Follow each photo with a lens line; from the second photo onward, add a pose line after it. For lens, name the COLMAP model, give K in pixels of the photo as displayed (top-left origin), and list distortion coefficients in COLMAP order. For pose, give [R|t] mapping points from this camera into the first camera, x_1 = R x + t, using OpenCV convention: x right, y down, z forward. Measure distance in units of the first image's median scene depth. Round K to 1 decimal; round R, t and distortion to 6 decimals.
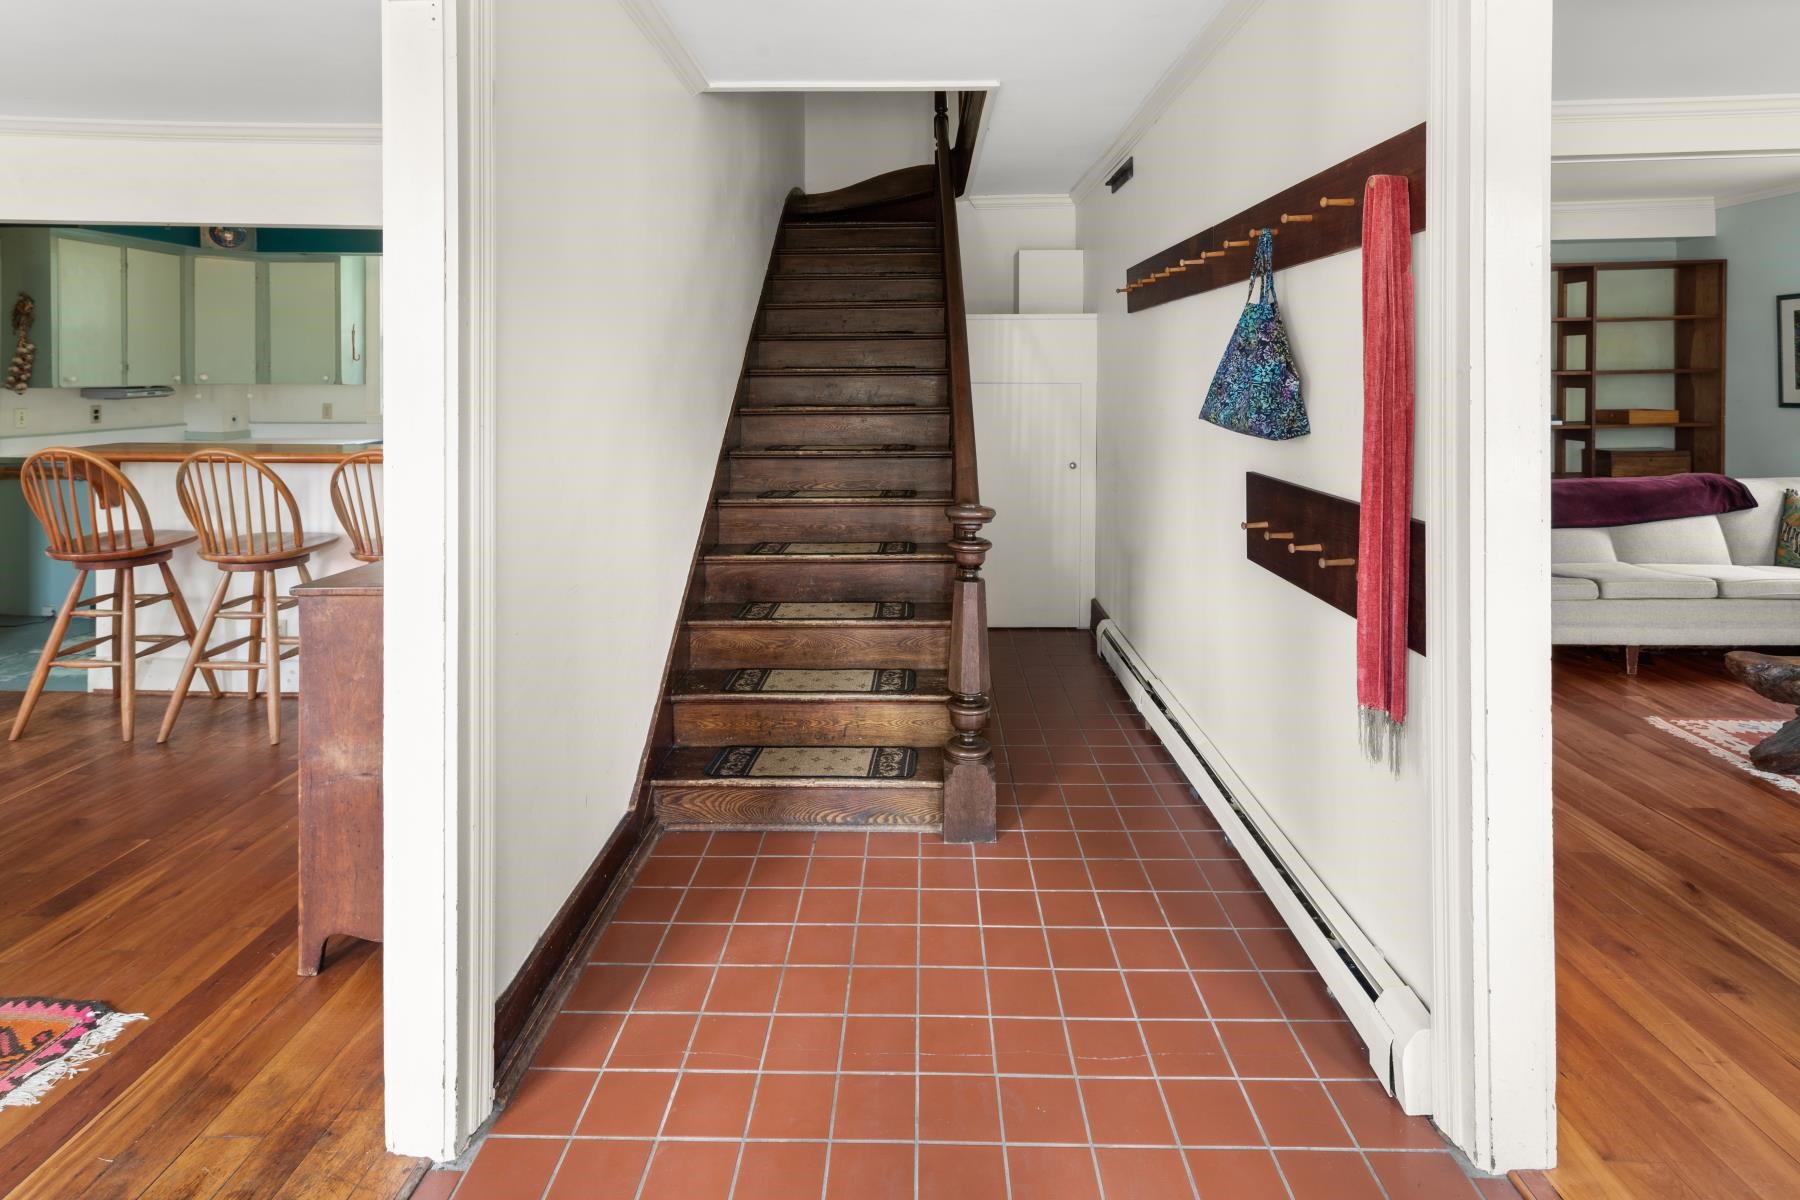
lens RADIAL K [[913.1, 0, 849.5], [0, 913.1, 382.6], [0, 0, 1]] dist [0.000371, 0.000275]
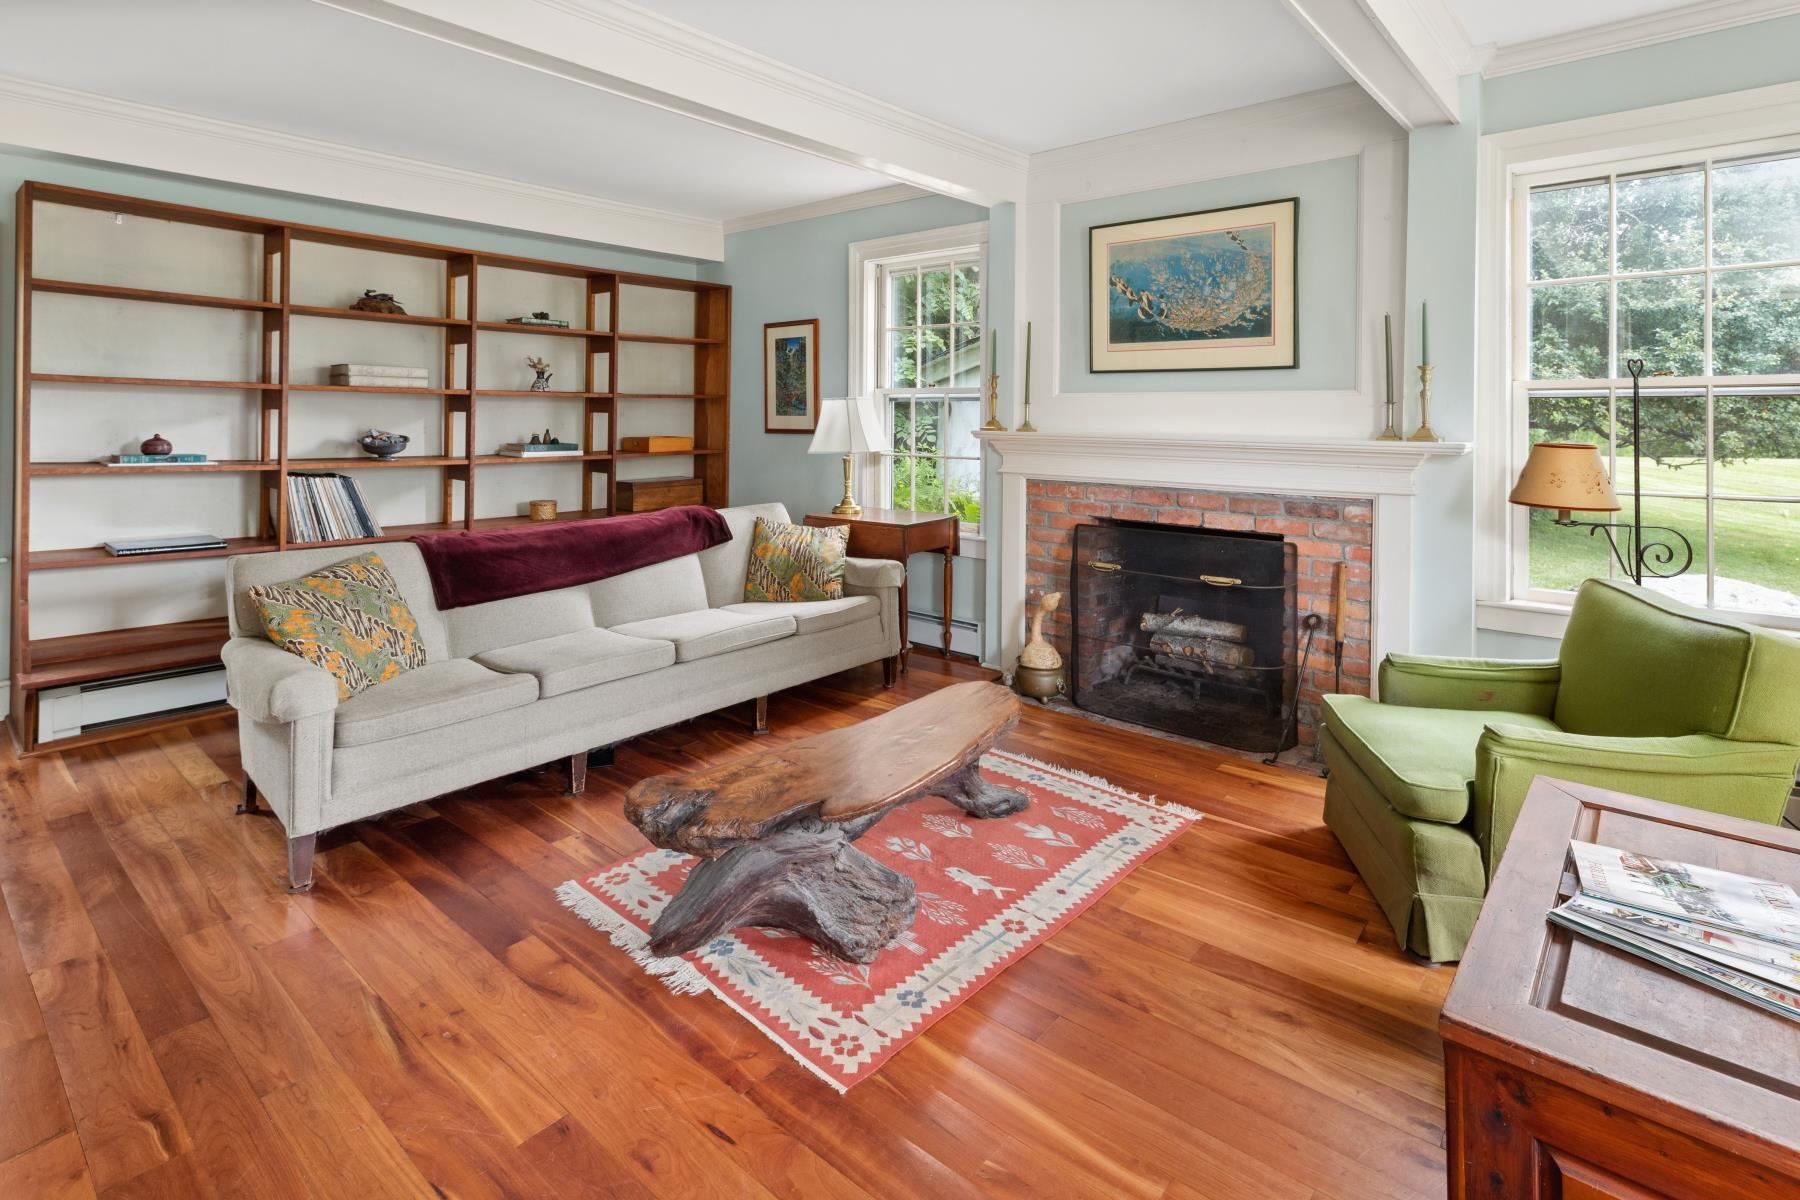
lens RADIAL K [[898.0, 0, 904.4], [0, 898.0, 419.2], [0, 0, 1]] dist [0.000668, 0.000015]
pose [[0.628233, 0.004931, 0.778009, 0.312879], [-0.005681, 0.999982, -0.001750, 0.011916], [-0.778004, -0.003321, 0.628250, 0.232784]]
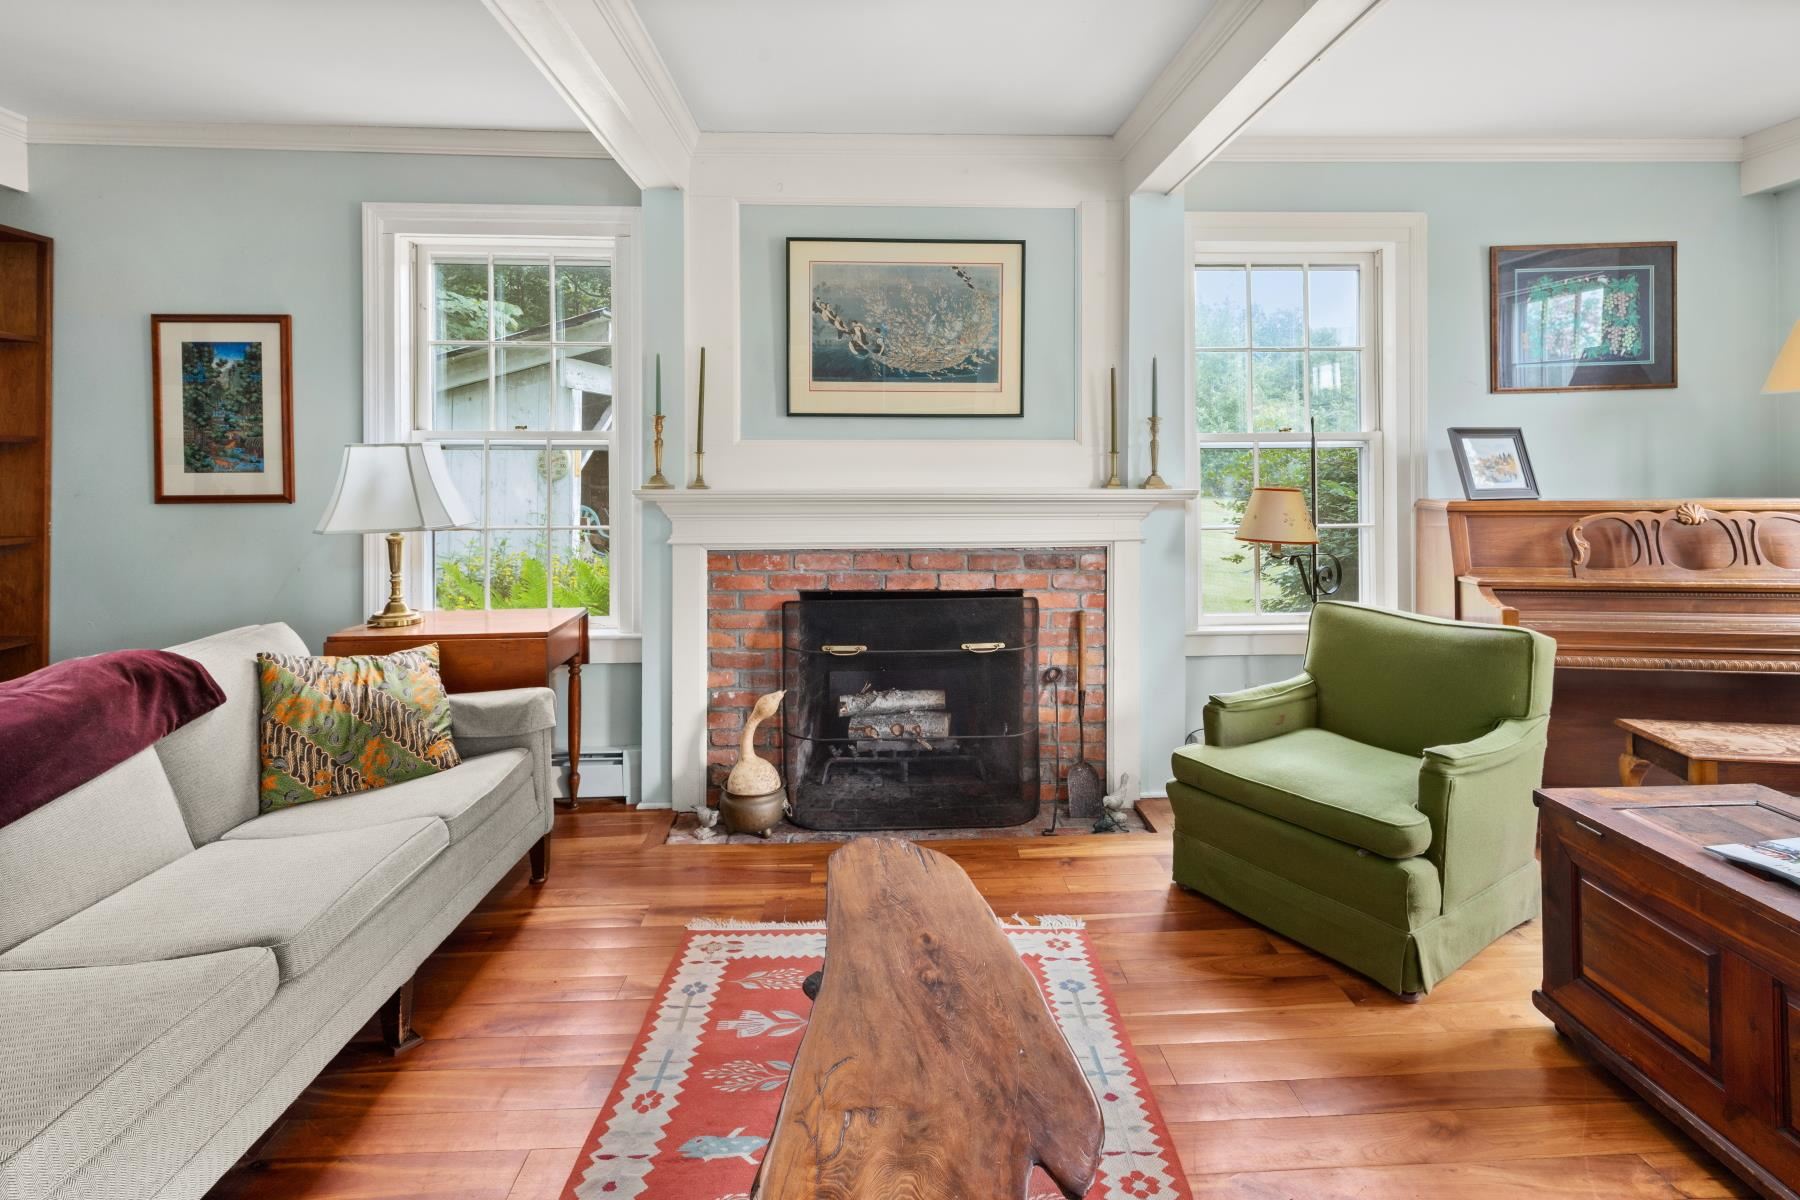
lens RADIAL K [[883.7, 0, 909.1], [0, 883.7, 466.6], [0, 0, 1]] dist [0.004100, 0.000184]
pose [[-0.085380, 0.007439, 0.996321, 0.378509], [0.008866, 0.999938, -0.006707, 0.010903], [-0.996309, 0.008261, -0.085441, 0.527475]]
